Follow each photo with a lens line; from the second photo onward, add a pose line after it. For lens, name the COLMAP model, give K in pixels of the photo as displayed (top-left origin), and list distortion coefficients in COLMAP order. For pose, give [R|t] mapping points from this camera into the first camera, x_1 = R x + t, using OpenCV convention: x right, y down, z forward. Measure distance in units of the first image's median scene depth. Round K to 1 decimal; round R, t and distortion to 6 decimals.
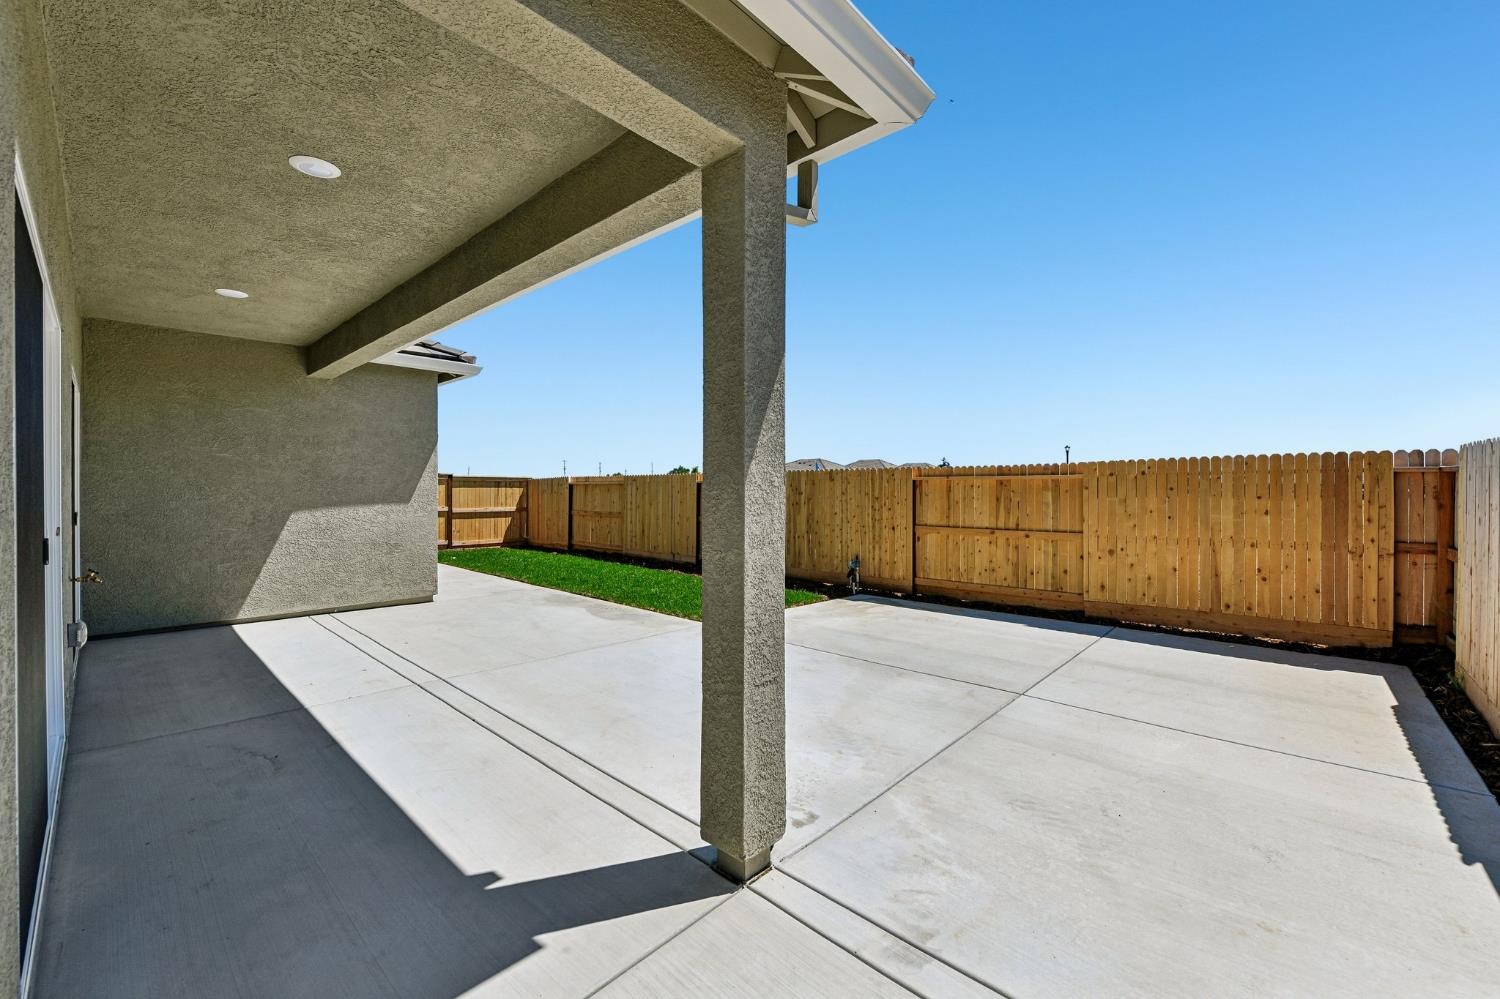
lens RADIAL K [[596.5, 0, 748.6], [0, 596.5, 492.3], [0, 0, 1]] dist [-0.000759, 0.000005]
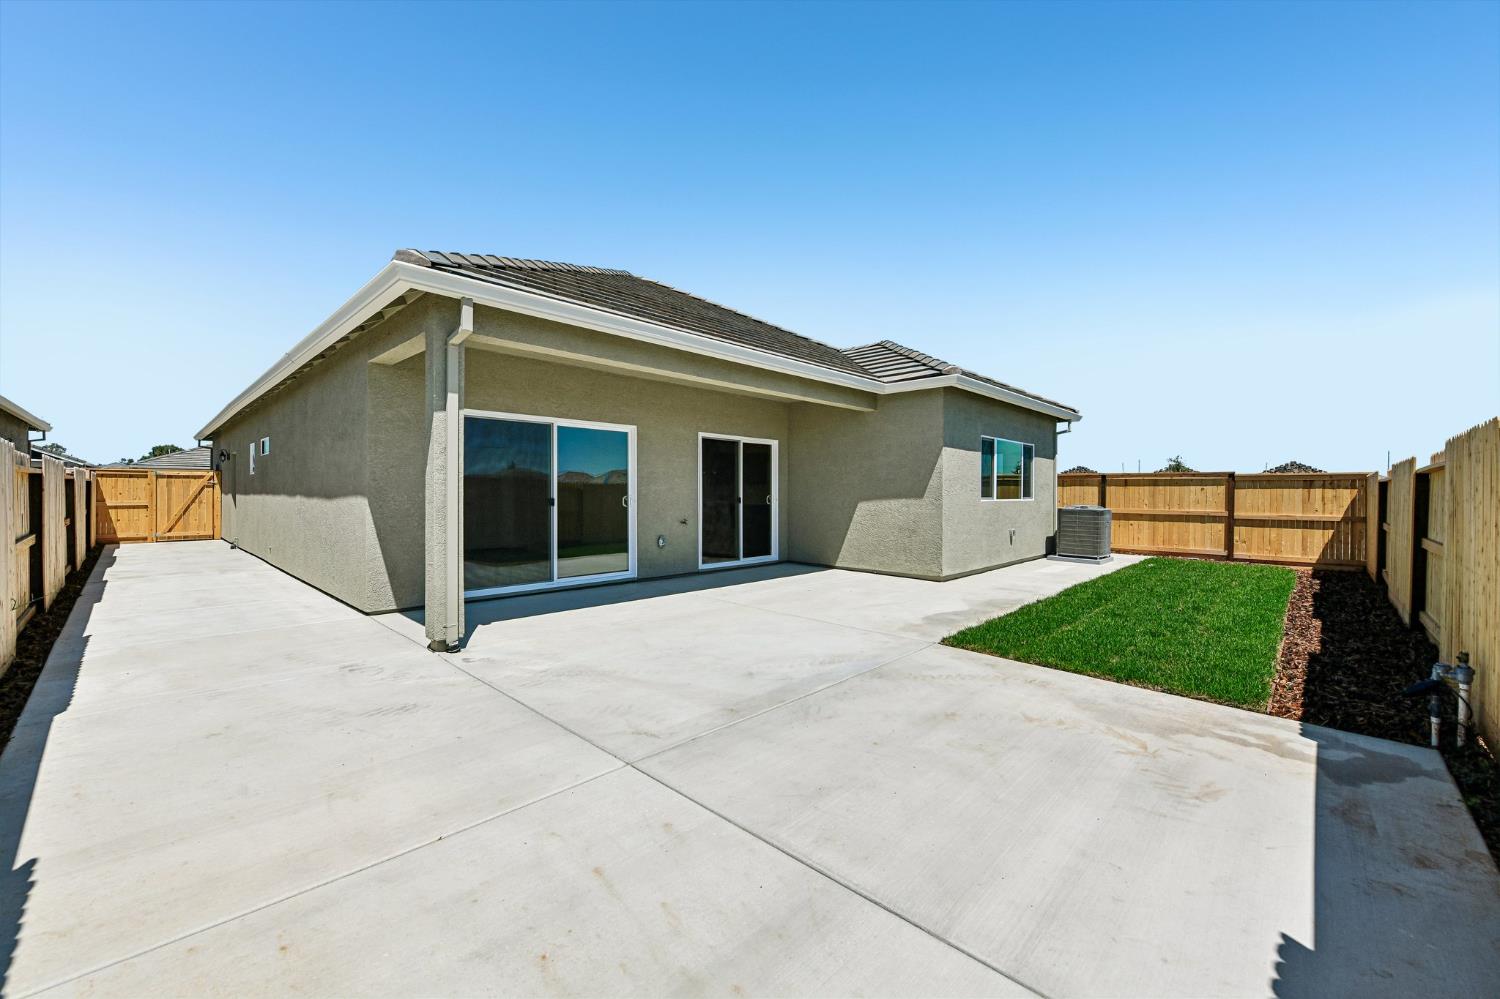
lens RADIAL K [[590.5, 0, 758.2], [0, 590.5, 491.1], [0, 0, 1]] dist [0.014673, 0.000243]
pose [[-0.009438, -0.003160, -0.999950, 0.735978], [-0.008735, 0.999957, -0.003077, 0.010543], [0.999917, 0.008706, -0.009465, 0.734413]]
